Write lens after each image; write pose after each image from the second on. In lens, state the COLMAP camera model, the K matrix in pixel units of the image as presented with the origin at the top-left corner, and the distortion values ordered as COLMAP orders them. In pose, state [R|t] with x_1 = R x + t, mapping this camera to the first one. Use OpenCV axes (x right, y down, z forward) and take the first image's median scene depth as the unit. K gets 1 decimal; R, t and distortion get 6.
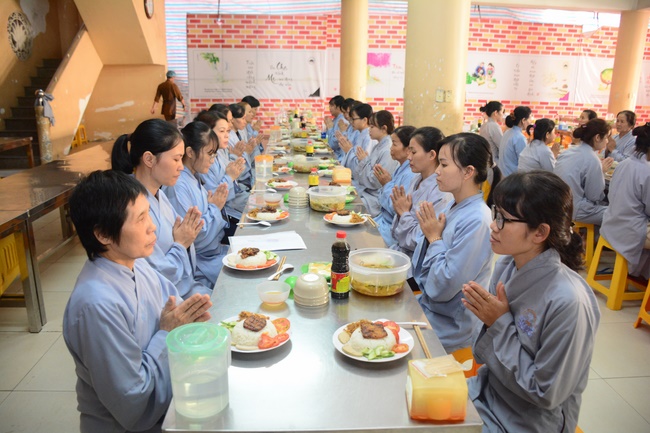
lens RADIAL K [[494.1, 0, 325.0], [0, 494.1, 216.5], [0, 0, 1]] dist [-0.159292, 0.106404]
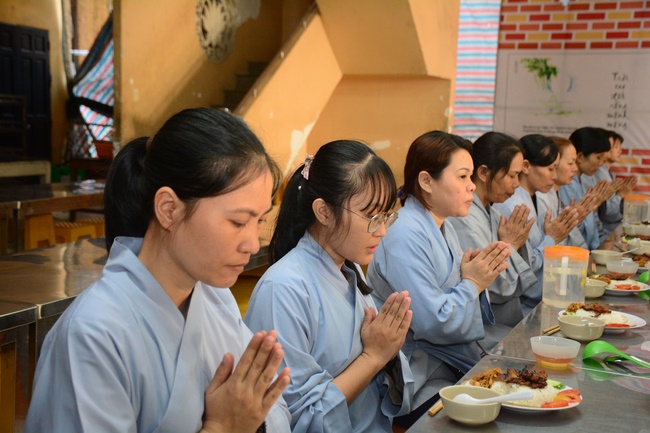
lens RADIAL K [[821.8, 0, 325.0], [0, 821.8, 216.5], [0, 0, 1]] dist [0.081676, 0.052439]
pose [[0.861277, 0.070477, -0.503224, 0.026500], [-0.160486, 0.977373, -0.137793, -0.009073], [0.482126, 0.199438, 0.853100, 0.152512]]
